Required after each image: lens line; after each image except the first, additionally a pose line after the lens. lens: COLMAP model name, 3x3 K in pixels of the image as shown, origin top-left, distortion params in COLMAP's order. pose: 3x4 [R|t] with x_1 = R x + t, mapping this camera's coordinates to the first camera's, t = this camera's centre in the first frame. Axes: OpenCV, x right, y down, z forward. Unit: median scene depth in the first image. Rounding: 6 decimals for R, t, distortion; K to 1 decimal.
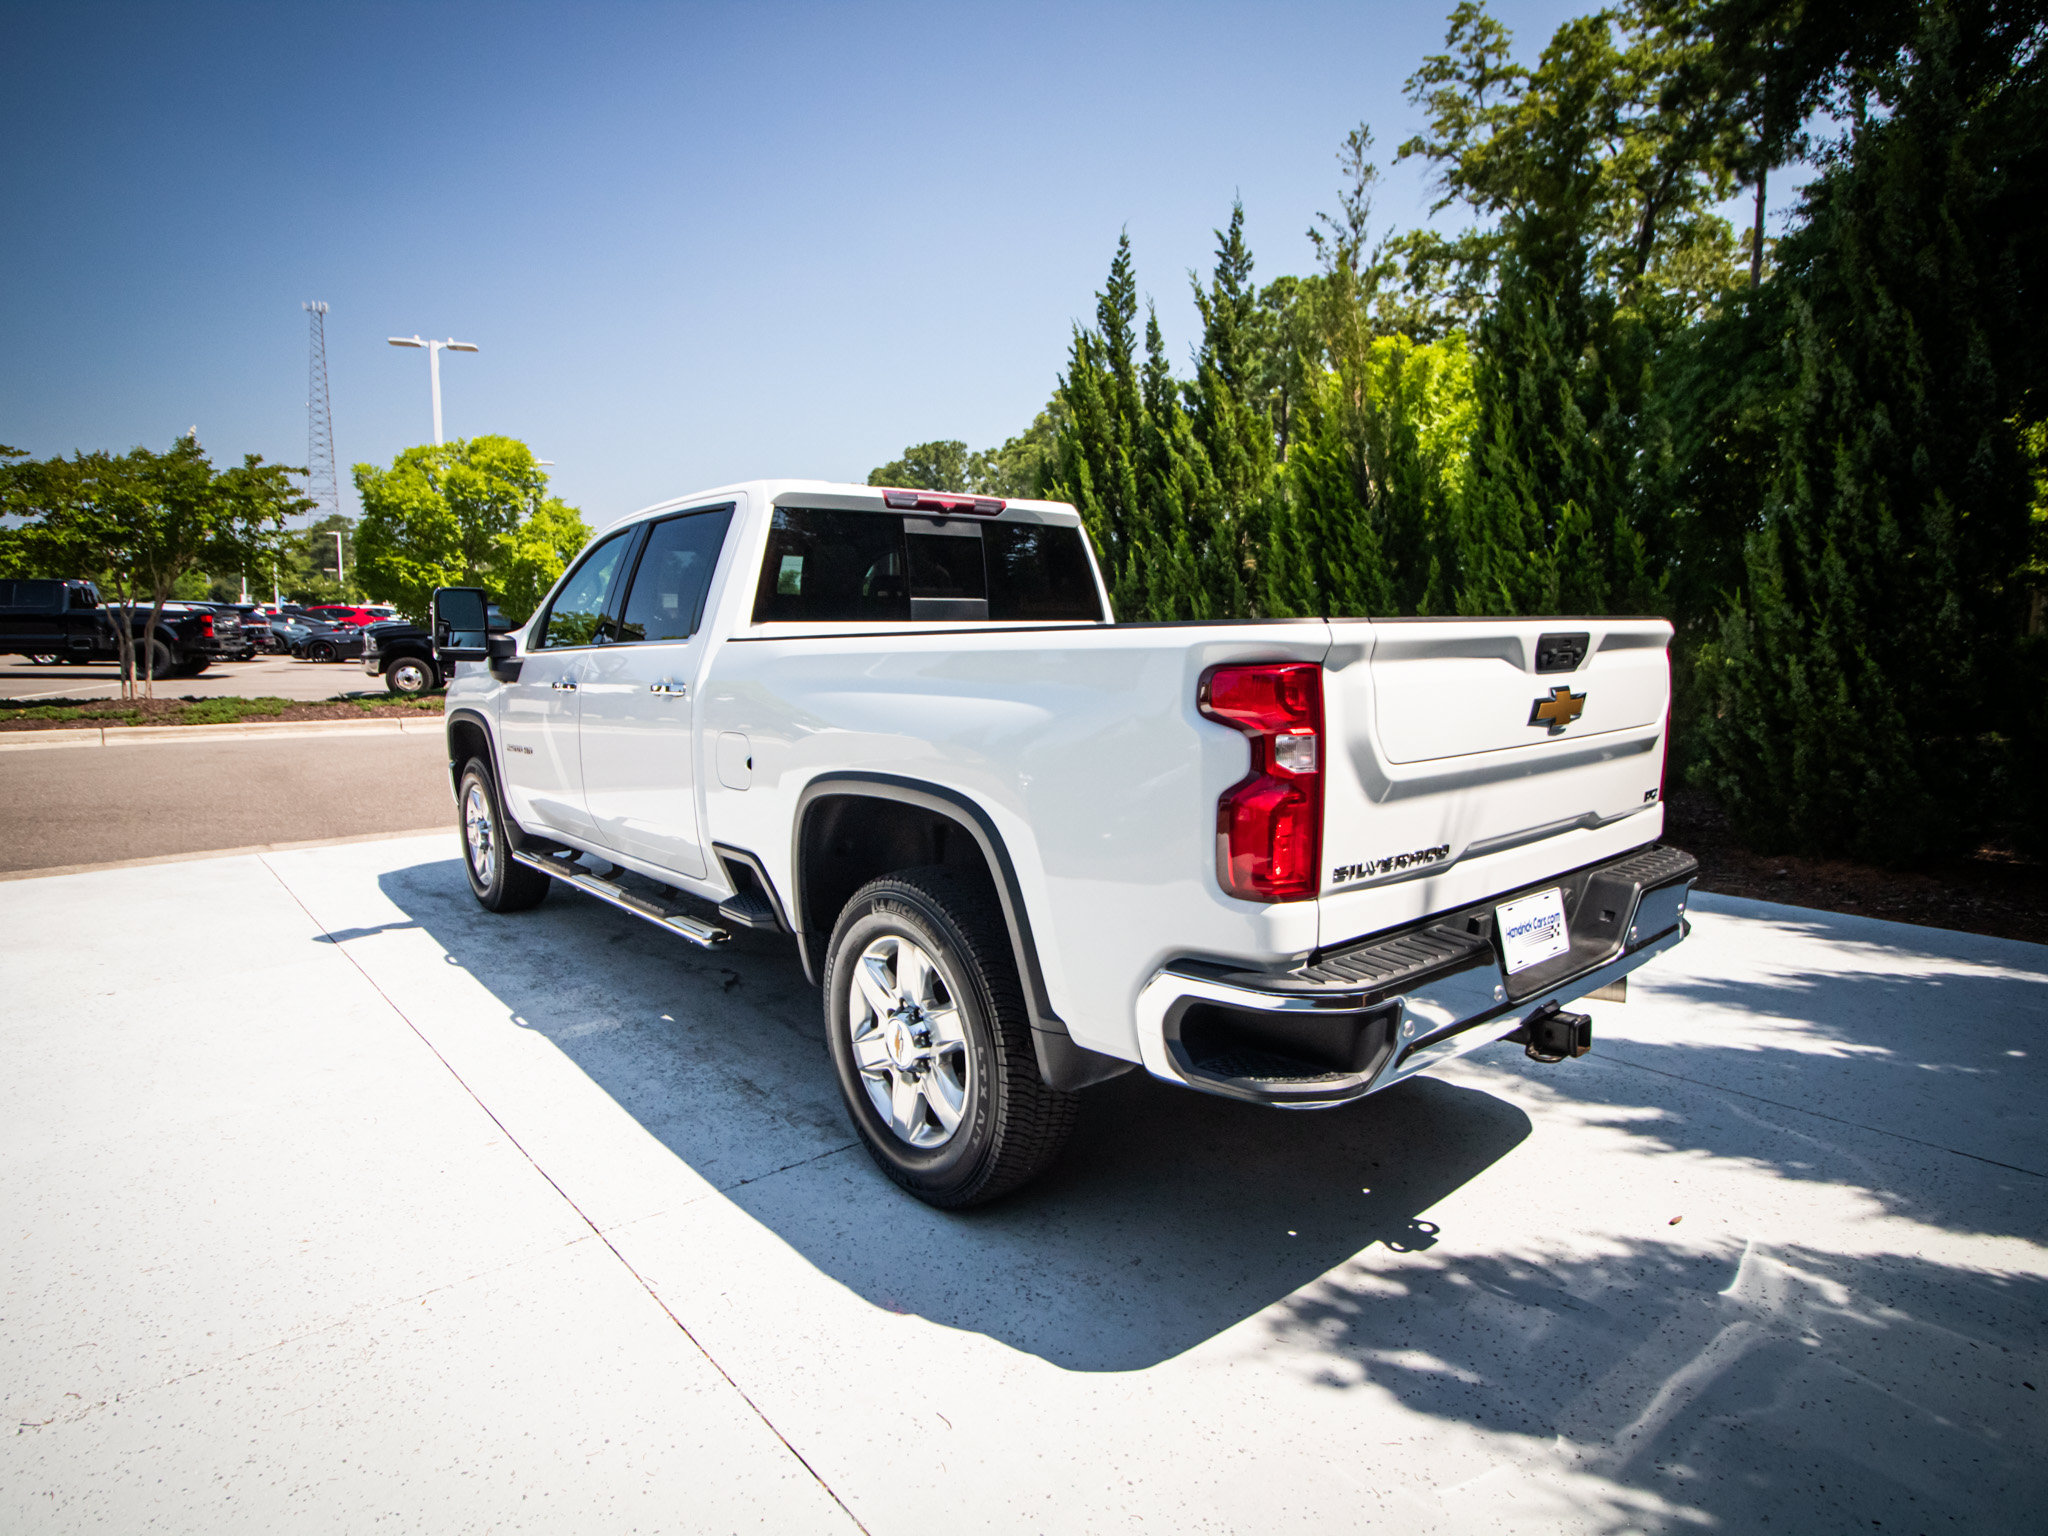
lens RADIAL K [[1093.3, 0, 1020.4], [0, 1093.3, 761.6], [0, 0, 1]] dist [0.002215, -0.015662]
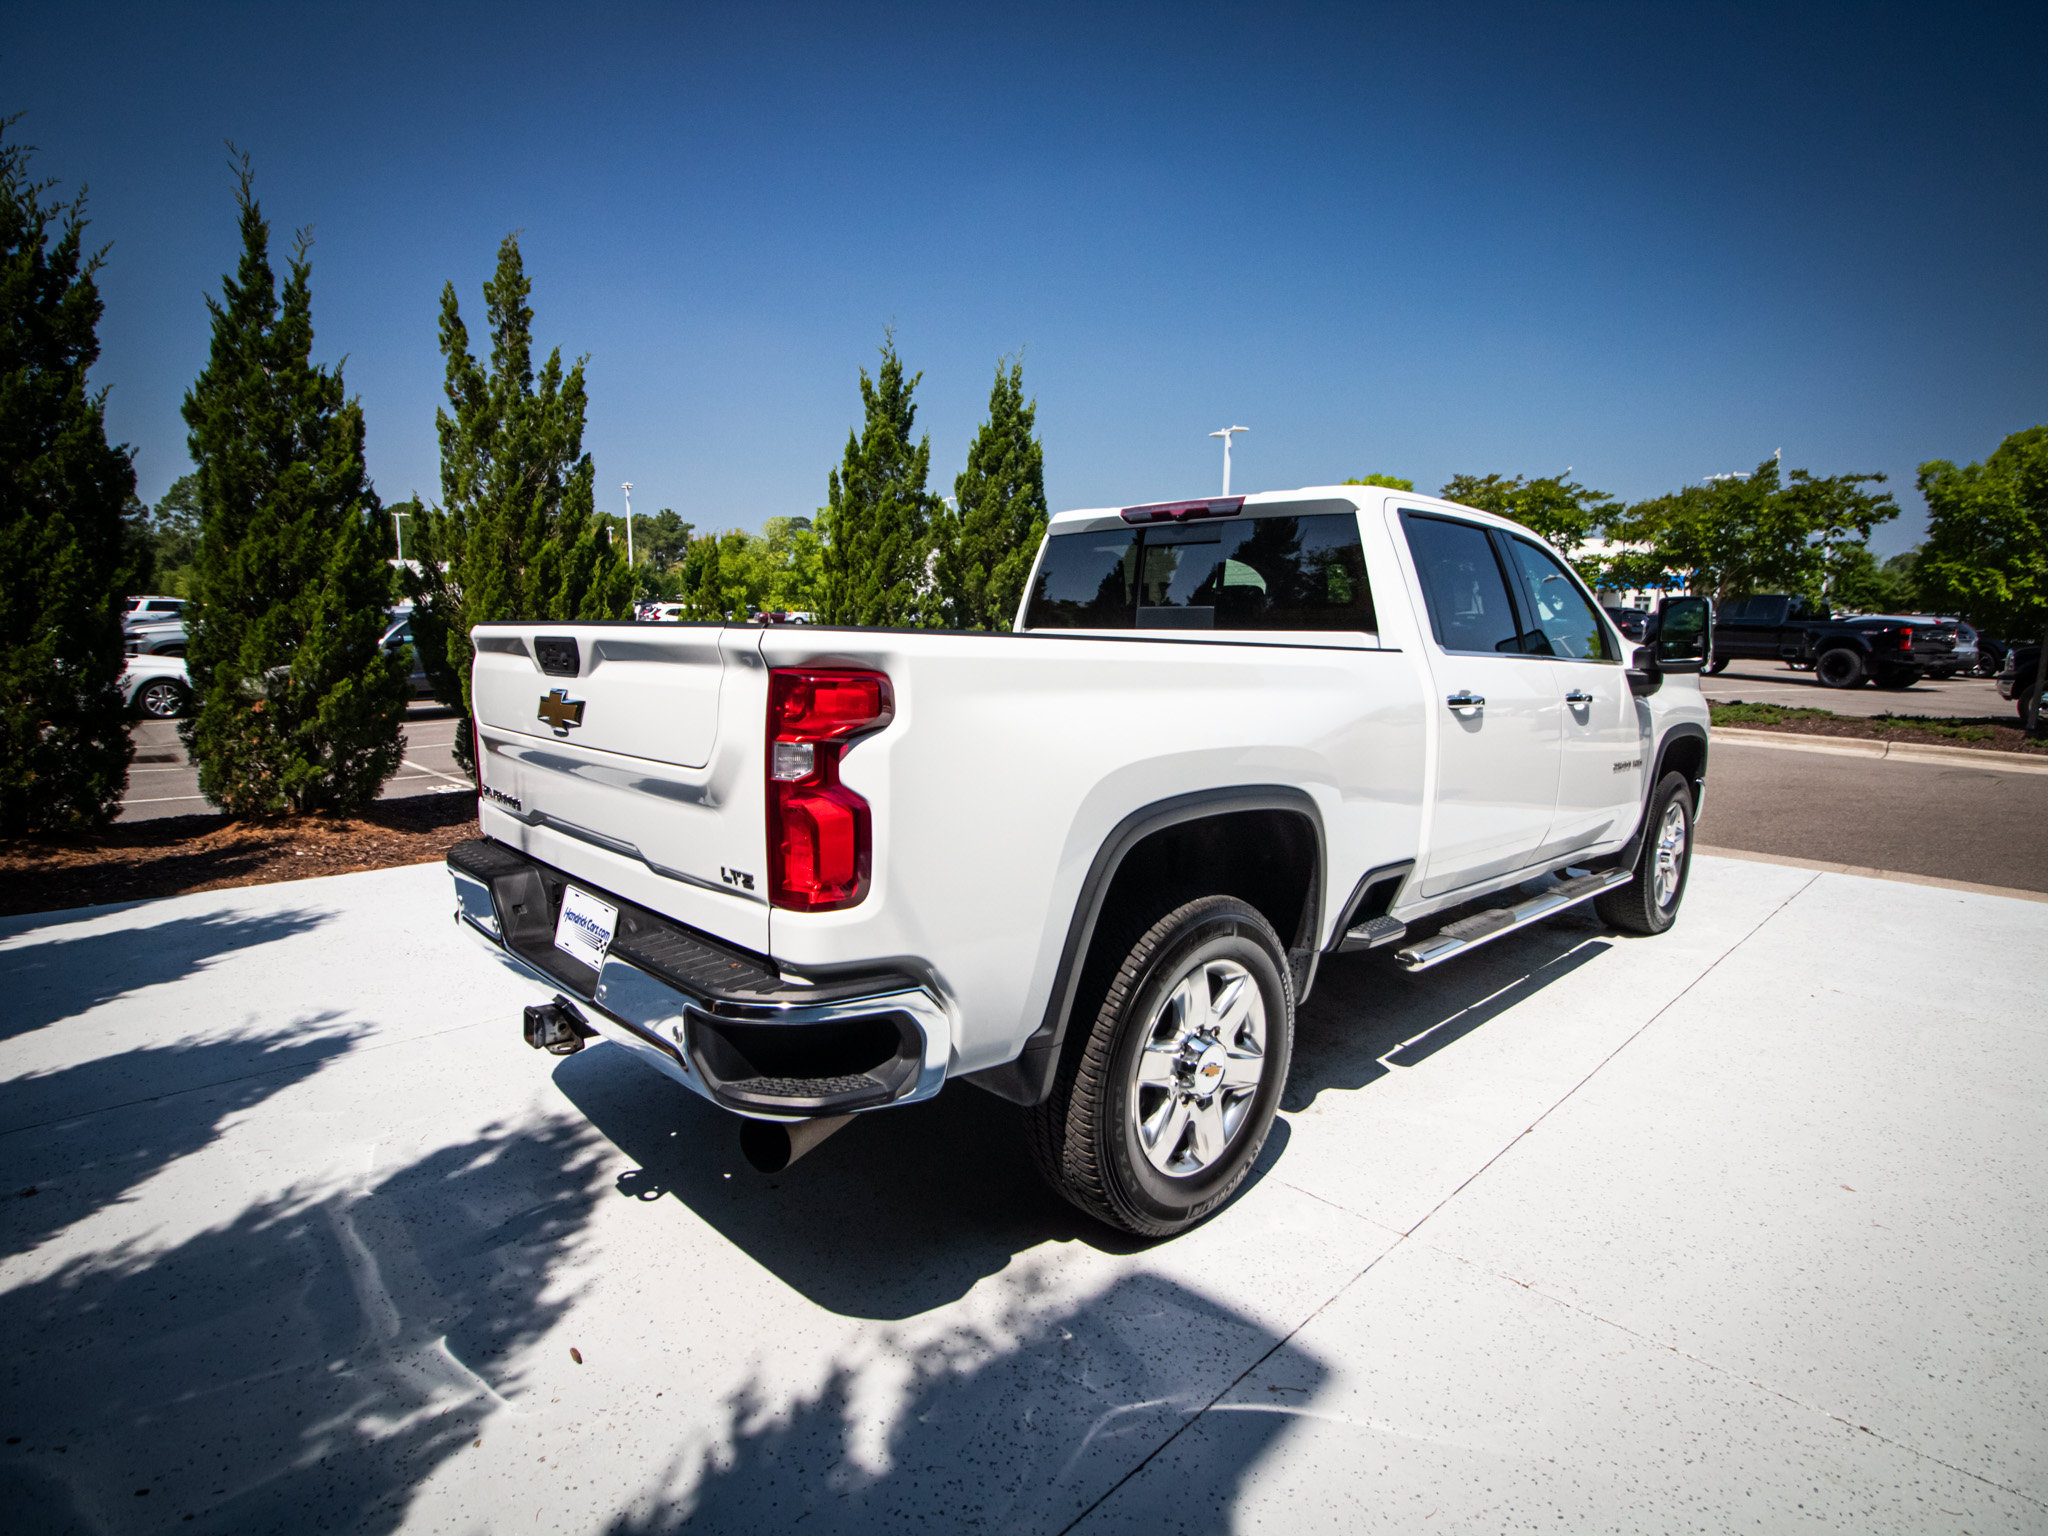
lens RADIAL K [[1061.2, 0, 1016.2], [0, 1061.2, 754.7], [0, 0, 1]] dist [-0.001746, -0.013088]
pose [[0.073323, 0.122538, -0.989752, 0.404989], [-0.136798, 0.984278, 0.111726, -0.047411], [0.987882, 0.127204, 0.088933, 0.357581]]
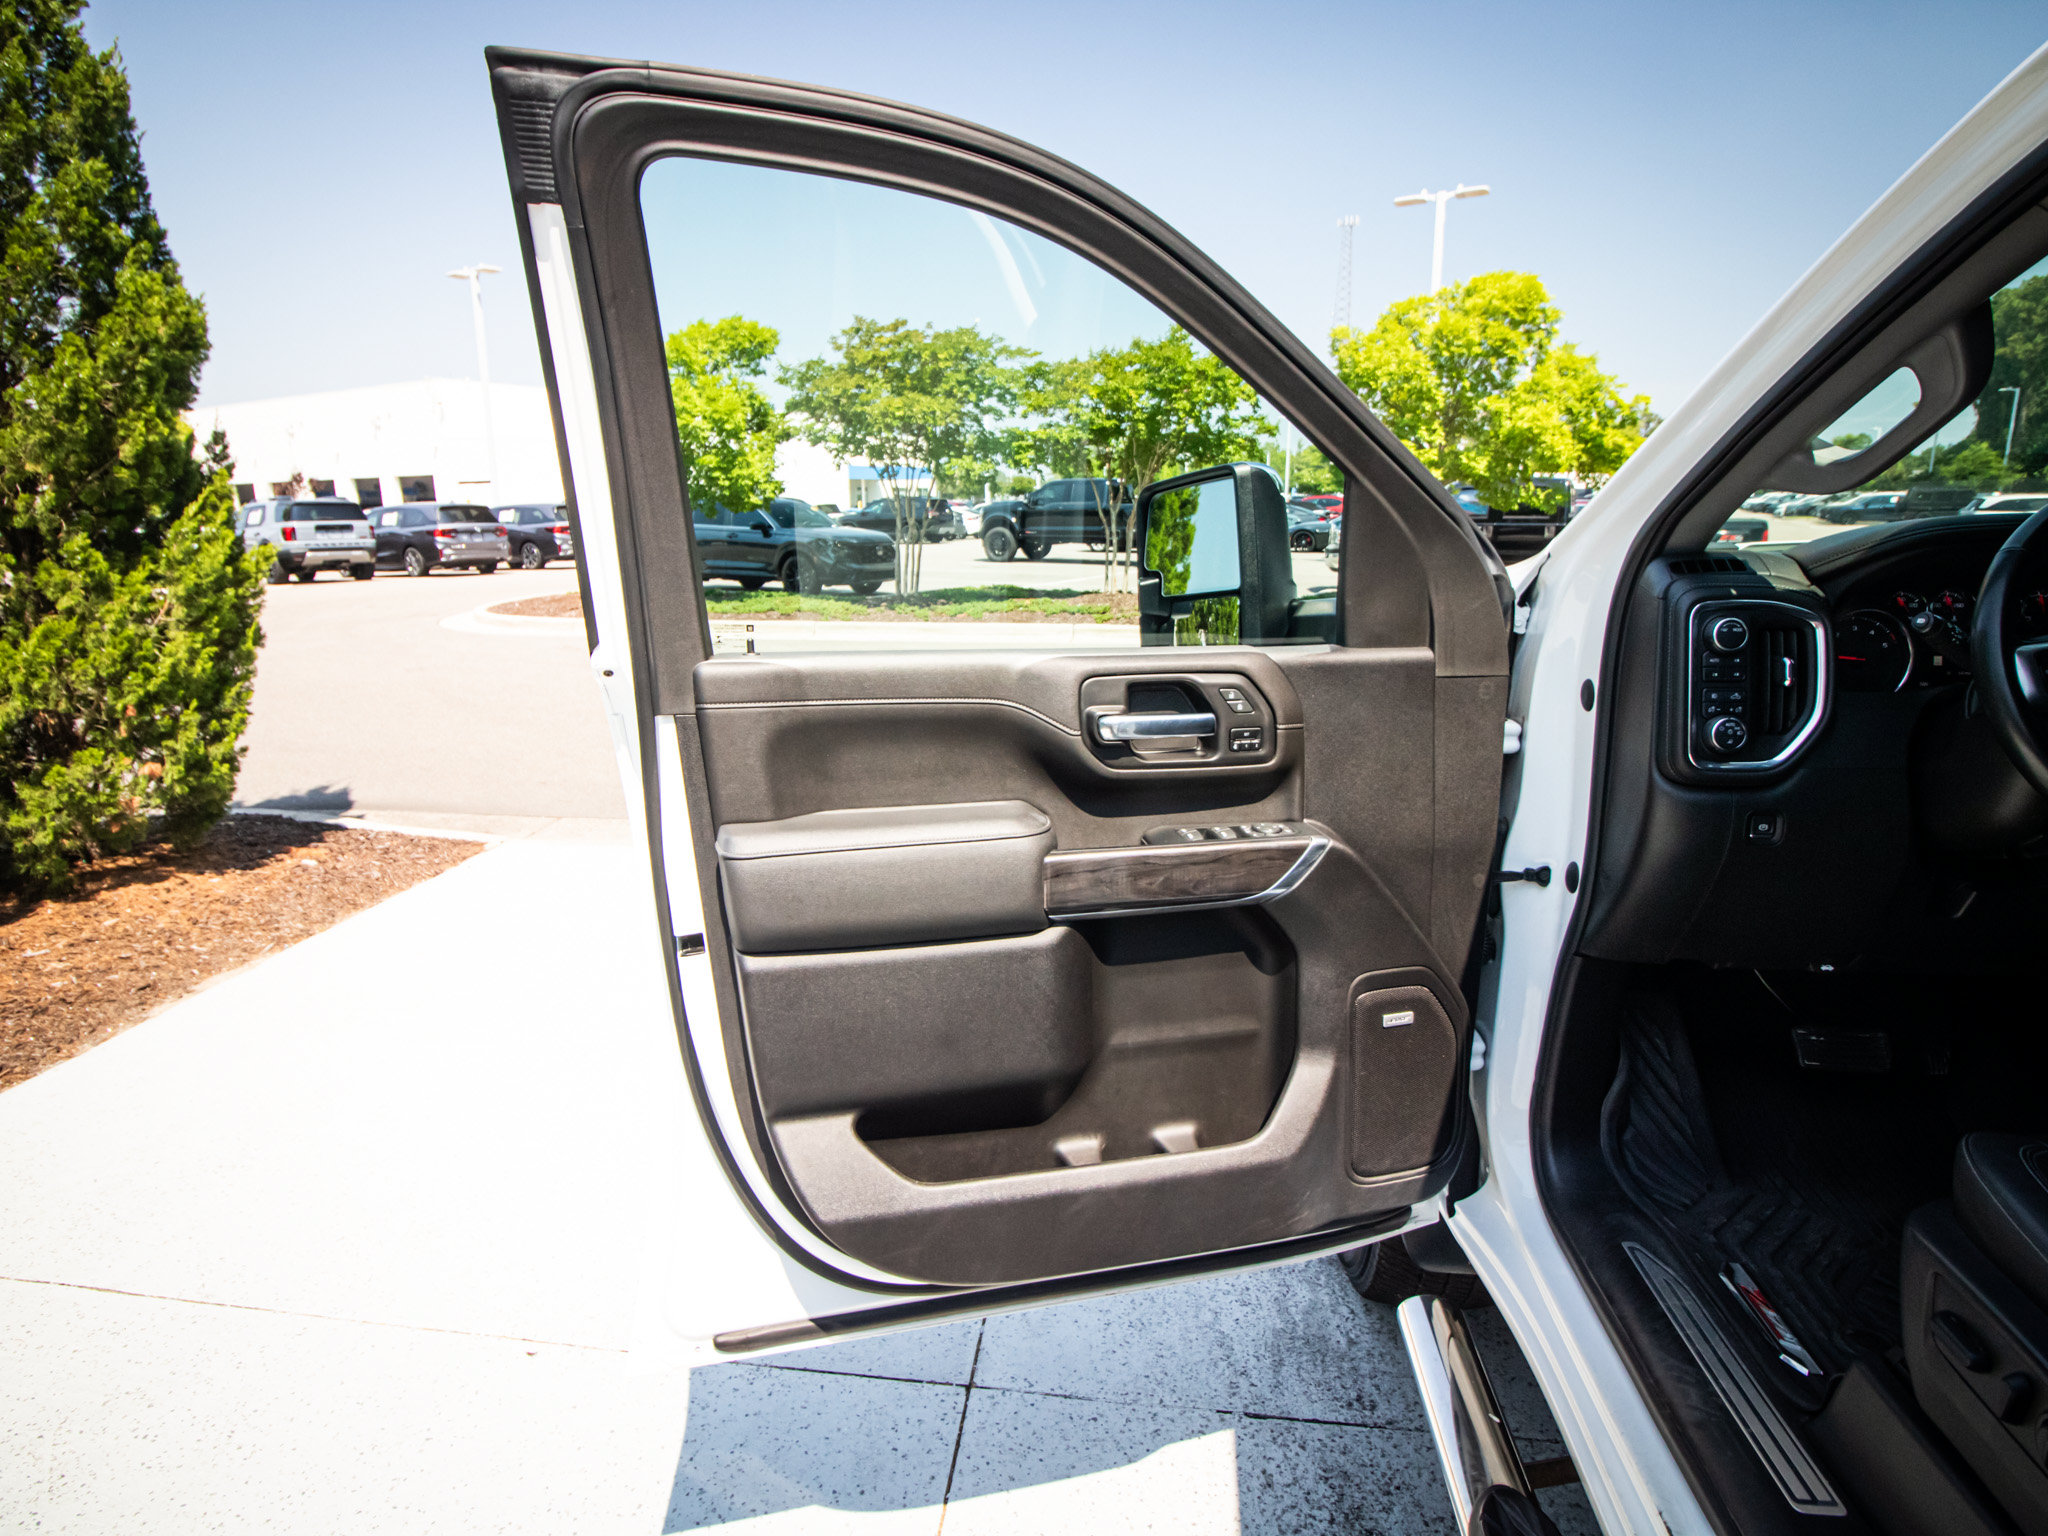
lens RADIAL K [[1061.2, 0, 1016.2], [0, 1061.2, 754.7], [0, 0, 1]] dist [-0.001746, -0.013088]
pose [[0.665212, 0.148996, -0.731638, -0.198524], [-0.073392, 0.988190, 0.134514, -0.058902], [0.743039, -0.035784, 0.668291, 0.424610]]
